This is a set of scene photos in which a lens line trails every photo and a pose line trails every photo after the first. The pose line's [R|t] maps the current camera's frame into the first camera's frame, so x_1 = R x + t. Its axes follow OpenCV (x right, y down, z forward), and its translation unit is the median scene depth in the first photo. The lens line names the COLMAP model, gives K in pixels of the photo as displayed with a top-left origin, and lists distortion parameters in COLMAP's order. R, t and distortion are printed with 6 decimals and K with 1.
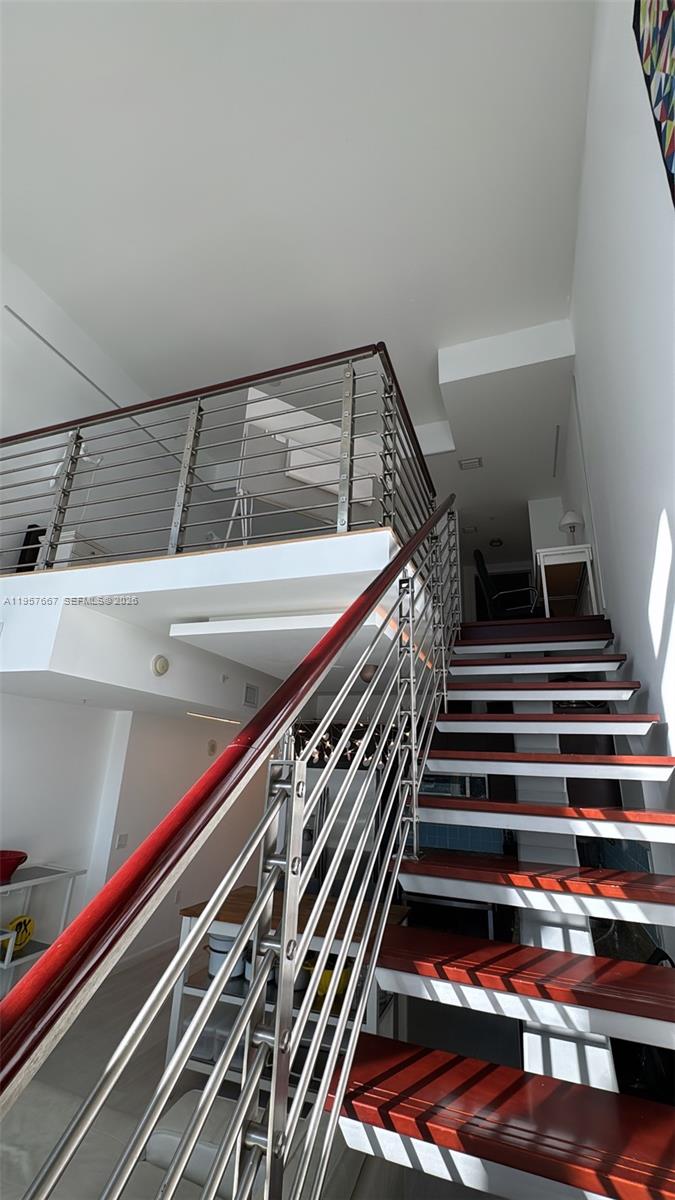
lens RADIAL K [[498.0, 0, 337.5], [0, 498.0, 600.0], [0, 0, 1]] dist [0.001224, 0.000161]
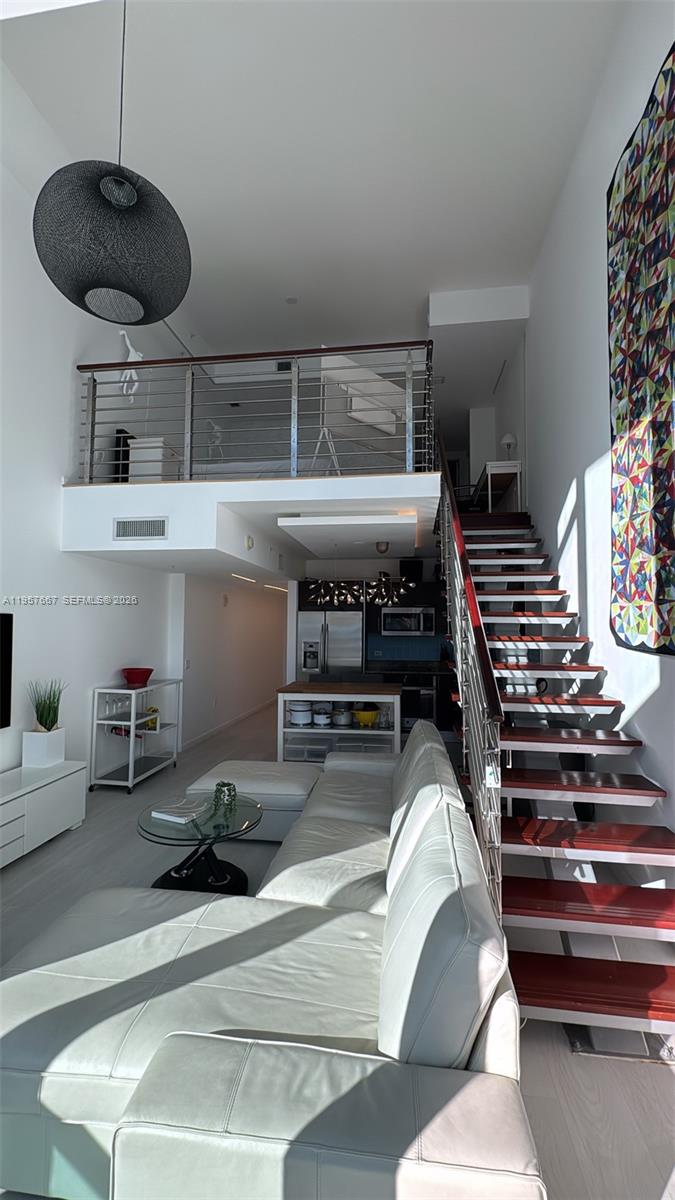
lens RADIAL K [[499.0, 0, 337.5], [0, 499.0, 600.0], [0, 0, 1]] dist [-0.012235, 0.000010]
pose [[0.978041, -0.026147, 0.206767, -0.477770], [-0.031633, 0.961981, 0.271277, -0.131569], [-0.205999, -0.271860, 0.940030, -0.554162]]
